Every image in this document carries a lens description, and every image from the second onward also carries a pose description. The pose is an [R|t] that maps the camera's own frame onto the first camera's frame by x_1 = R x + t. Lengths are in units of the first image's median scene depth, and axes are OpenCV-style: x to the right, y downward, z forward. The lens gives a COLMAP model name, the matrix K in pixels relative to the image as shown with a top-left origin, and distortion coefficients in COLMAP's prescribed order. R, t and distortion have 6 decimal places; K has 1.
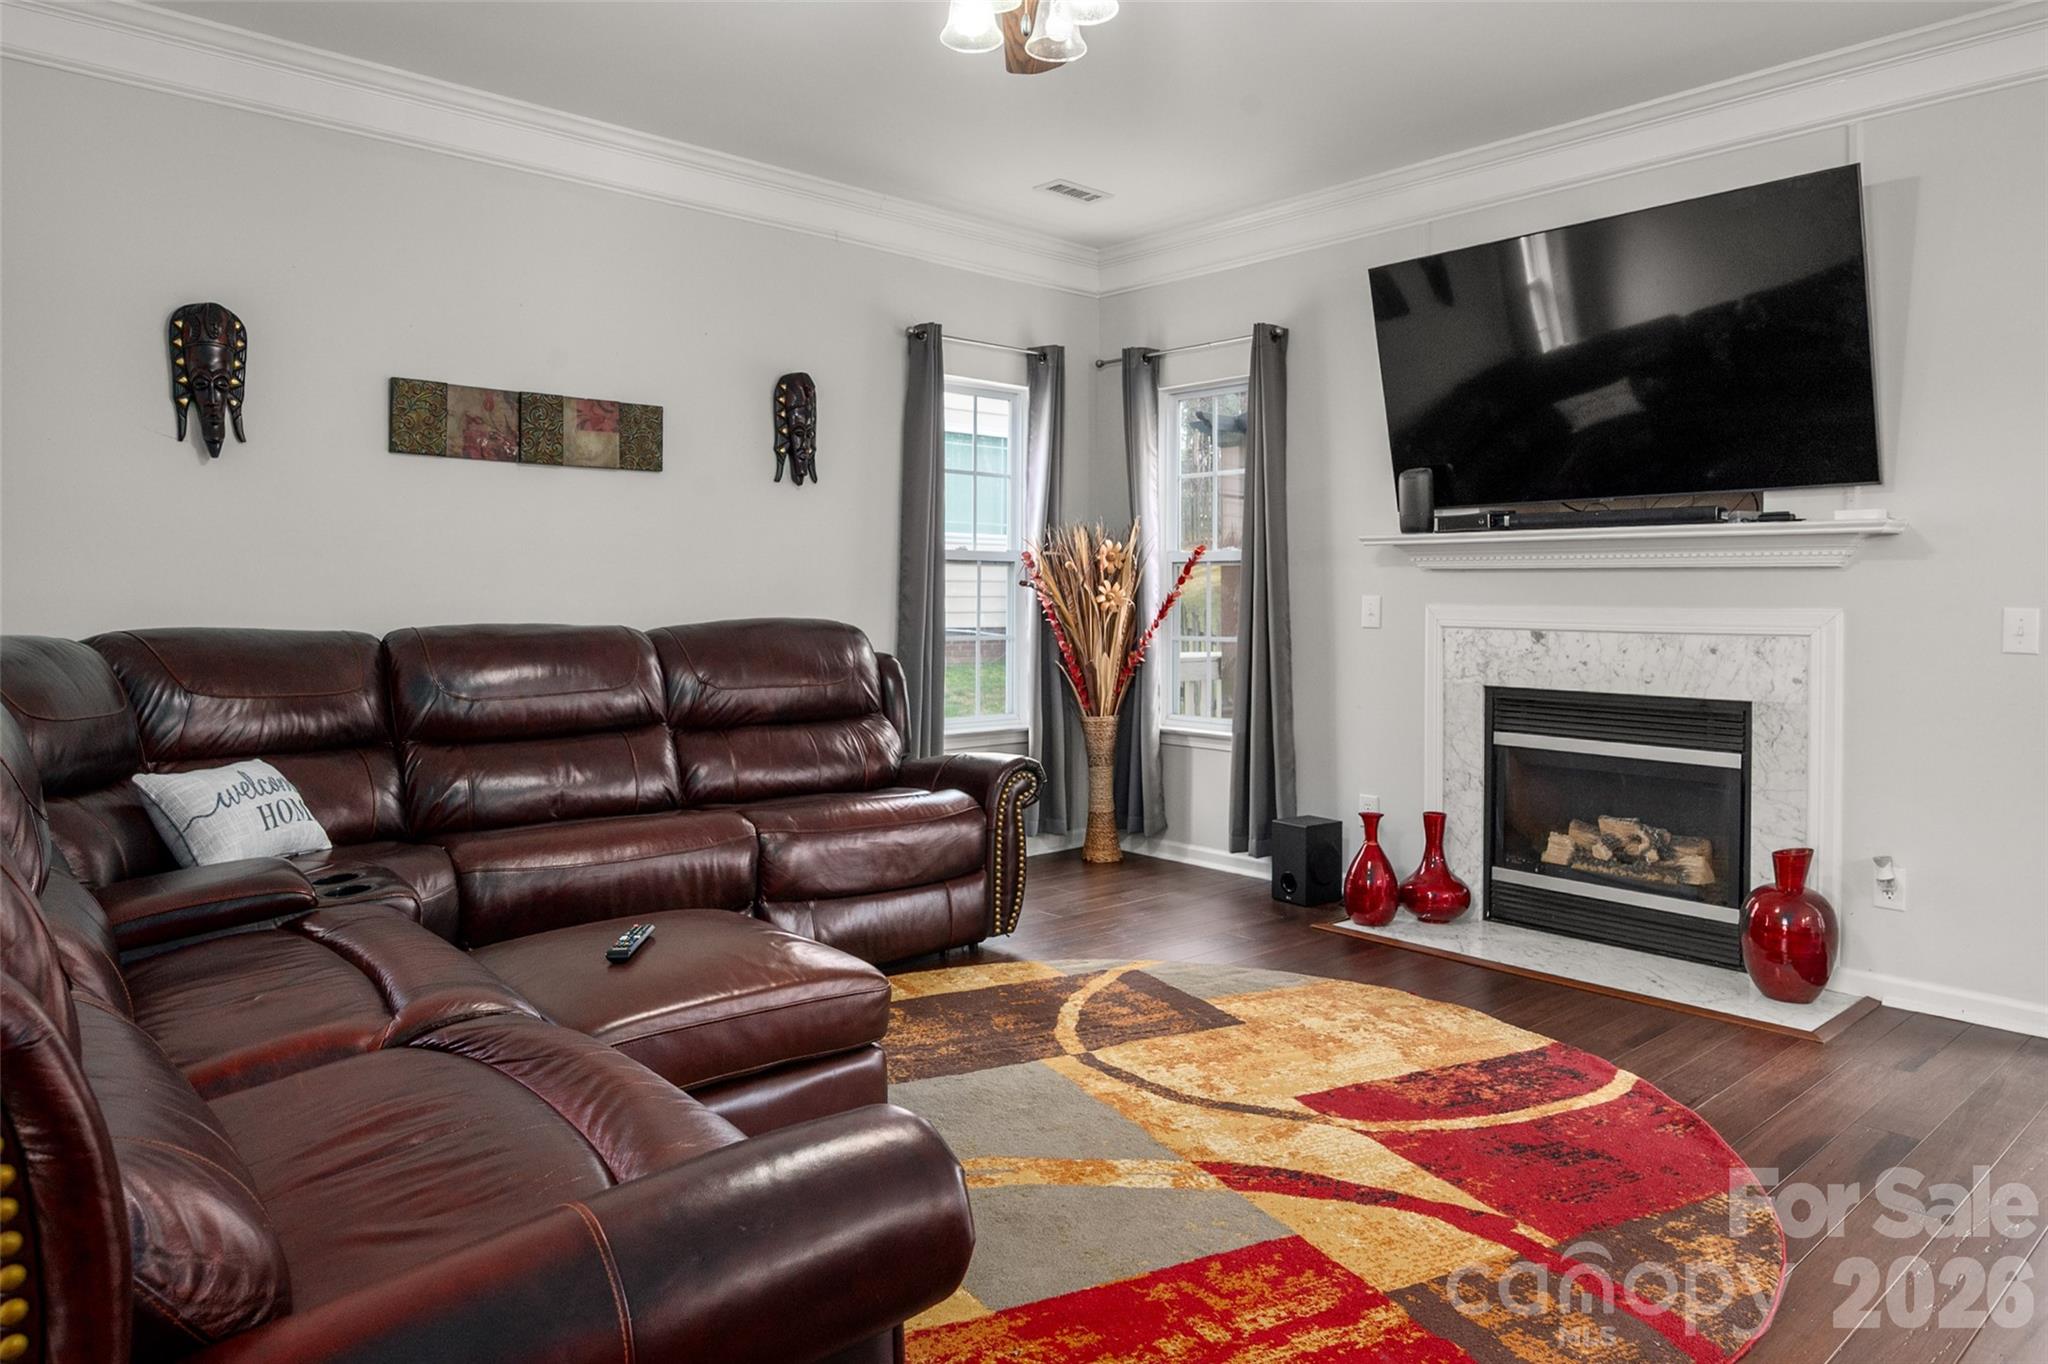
lens RADIAL K [[1306.9, 0, 1024.4], [0, 1306.9, 598.3], [0, 0, 1]] dist [0.000671, -0.000377]
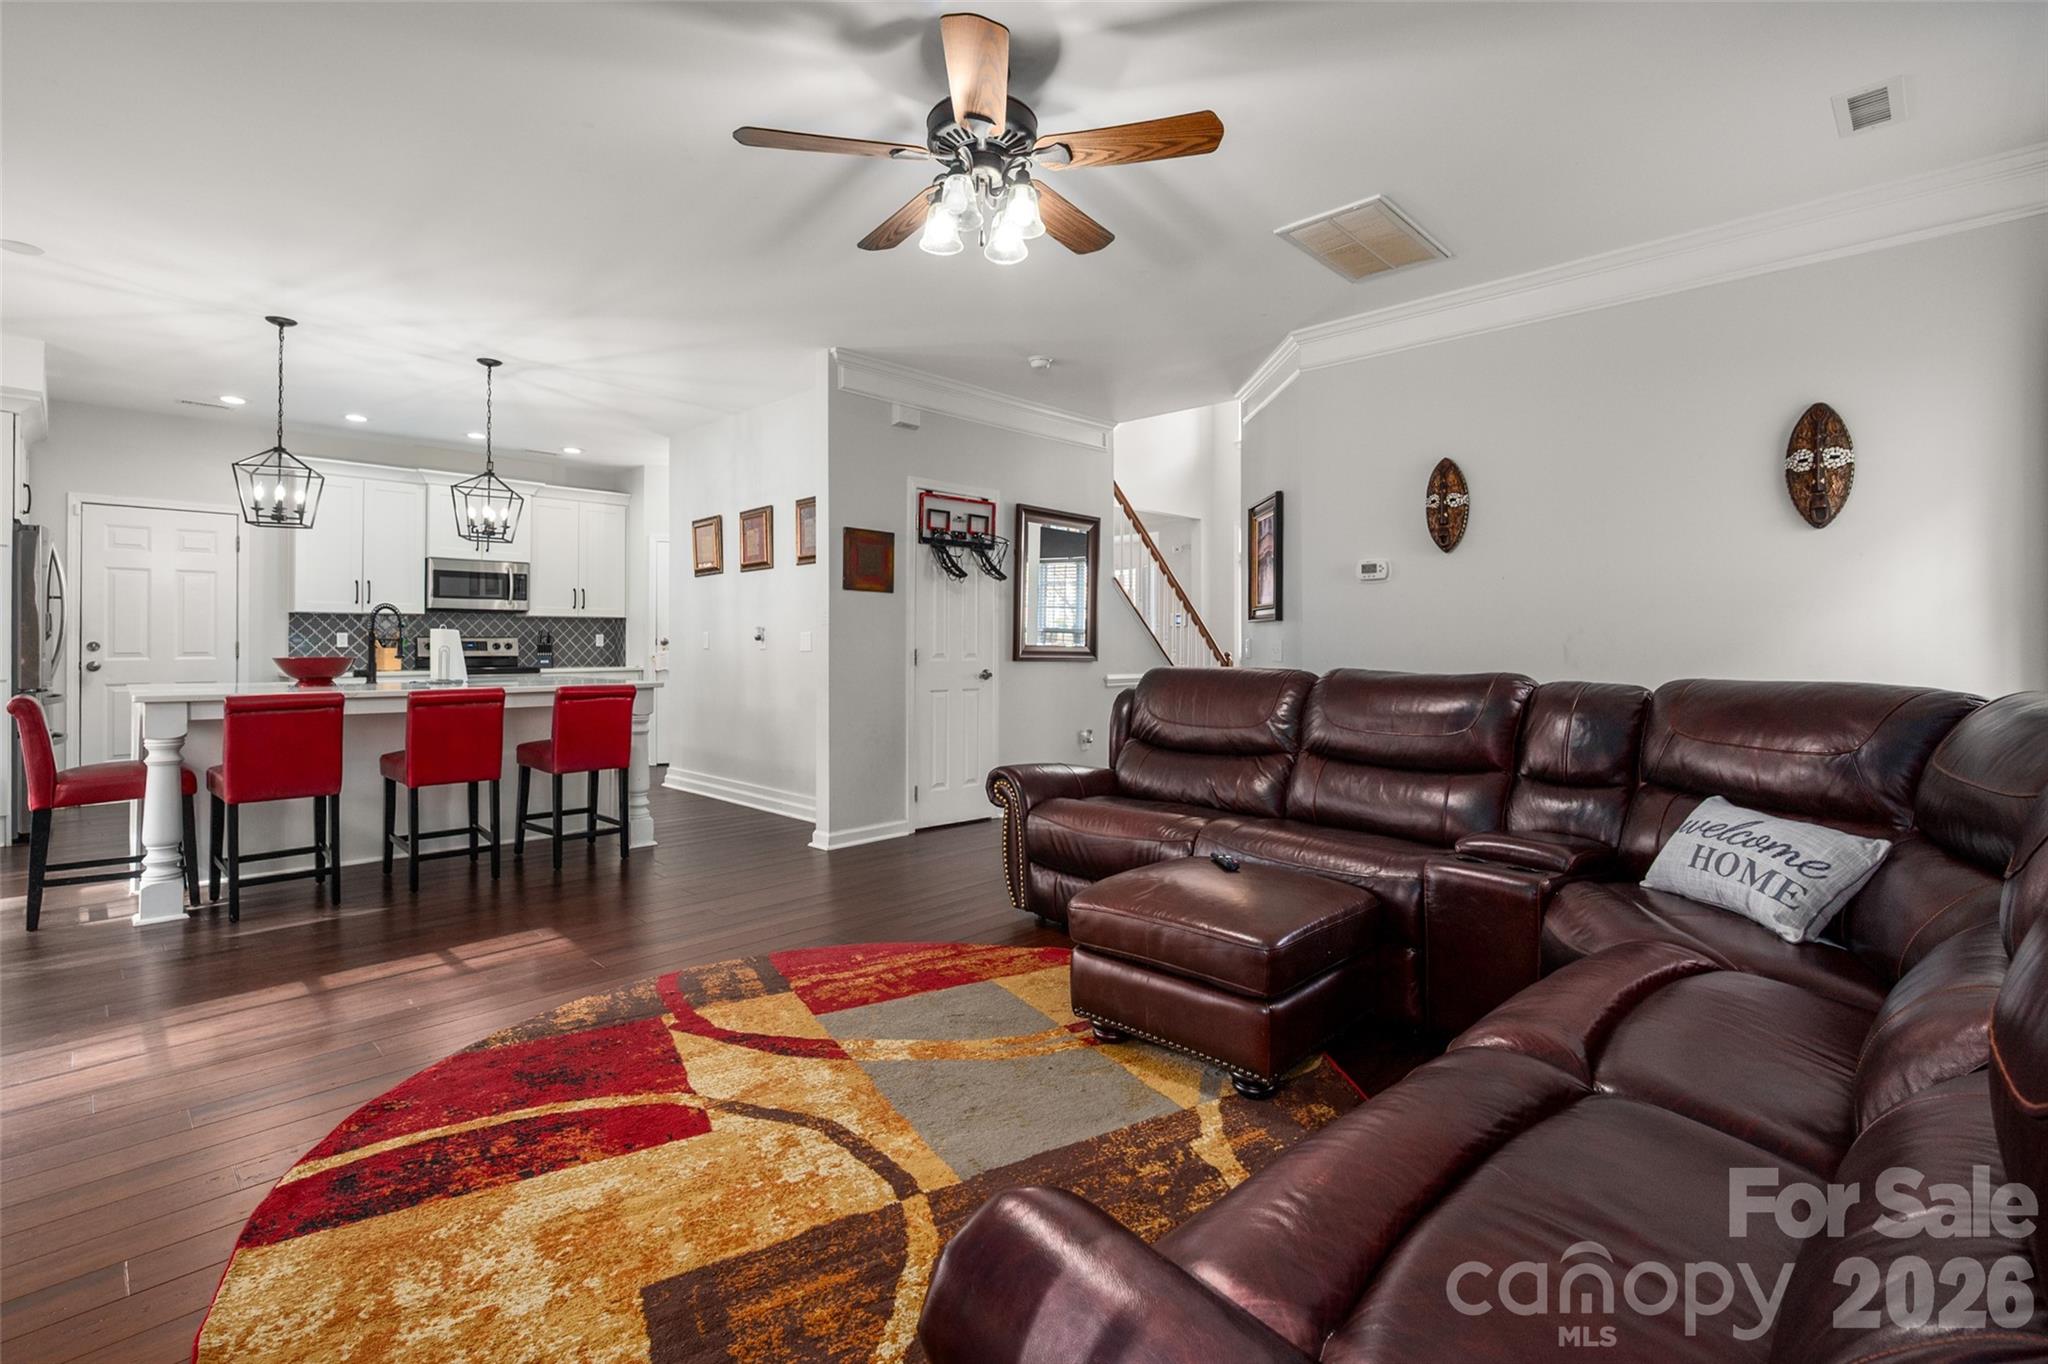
lens RADIAL K [[918.3, 0, 1039.6], [0, 918.3, 638.7], [0, 0, 1]] dist [0.001785, 0.000426]
pose [[-0.996919, -0.010168, -0.077771, 0.009618], [-0.010002, 0.999947, -0.002522, -0.001204], [0.077792, -0.001737, -0.996968, 1.468273]]
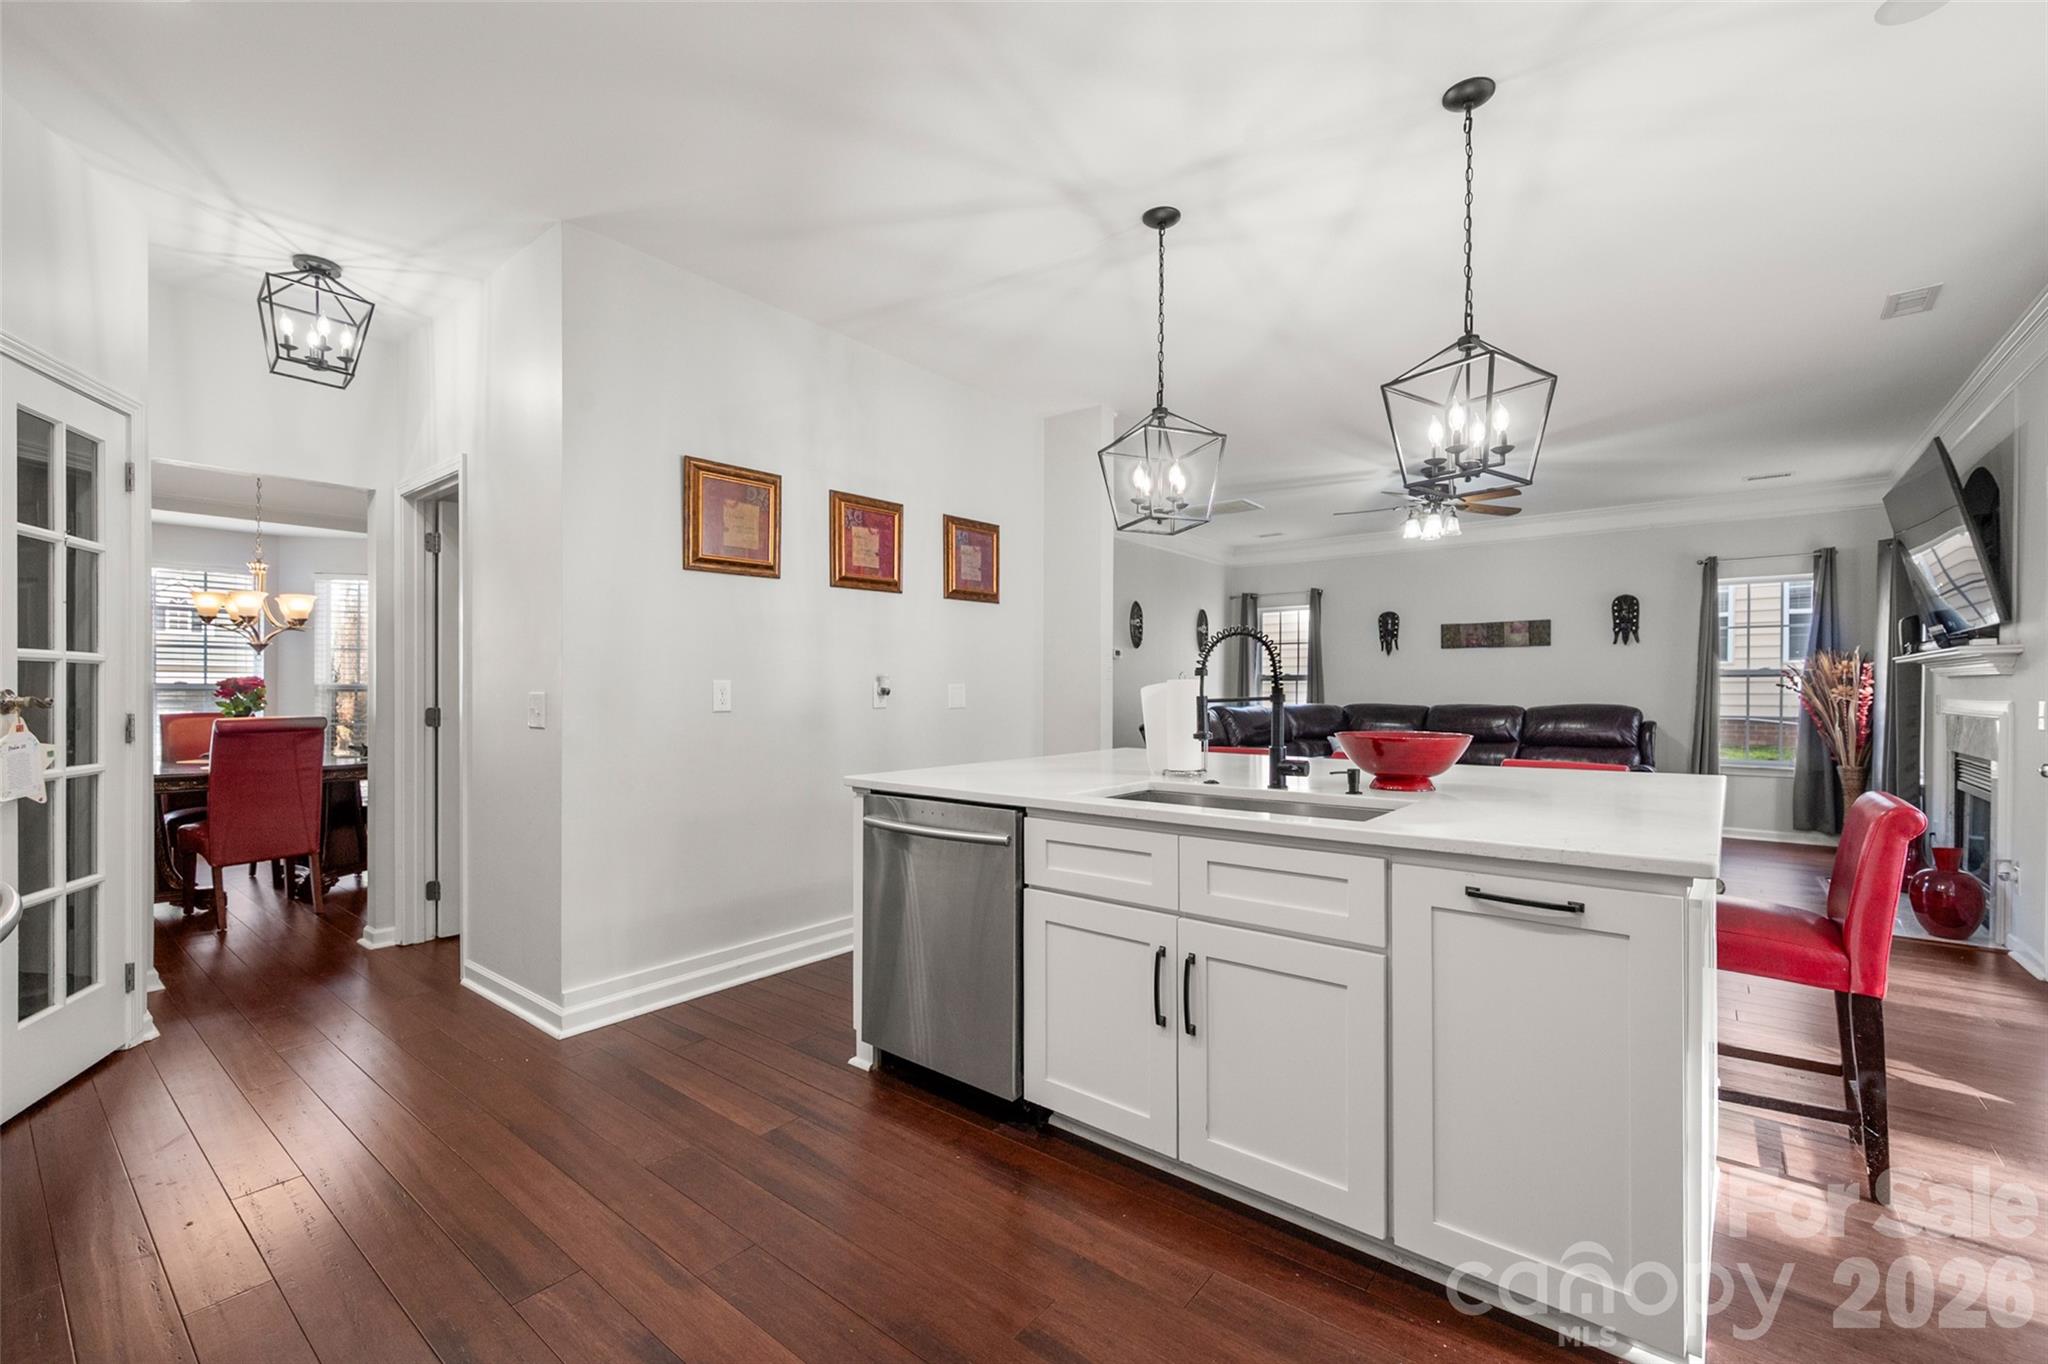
lens RADIAL K [[853.7, 0, 1028.0], [0, 853.7, 693.7], [0, 0, 1]] dist [-0.002272, -0.000336]
pose [[0.163592, -0.003005, -0.986524, 1.561120], [-0.001779, 0.999993, -0.003341, 0.005017], [0.986527, 0.002302, 0.163585, -0.347812]]
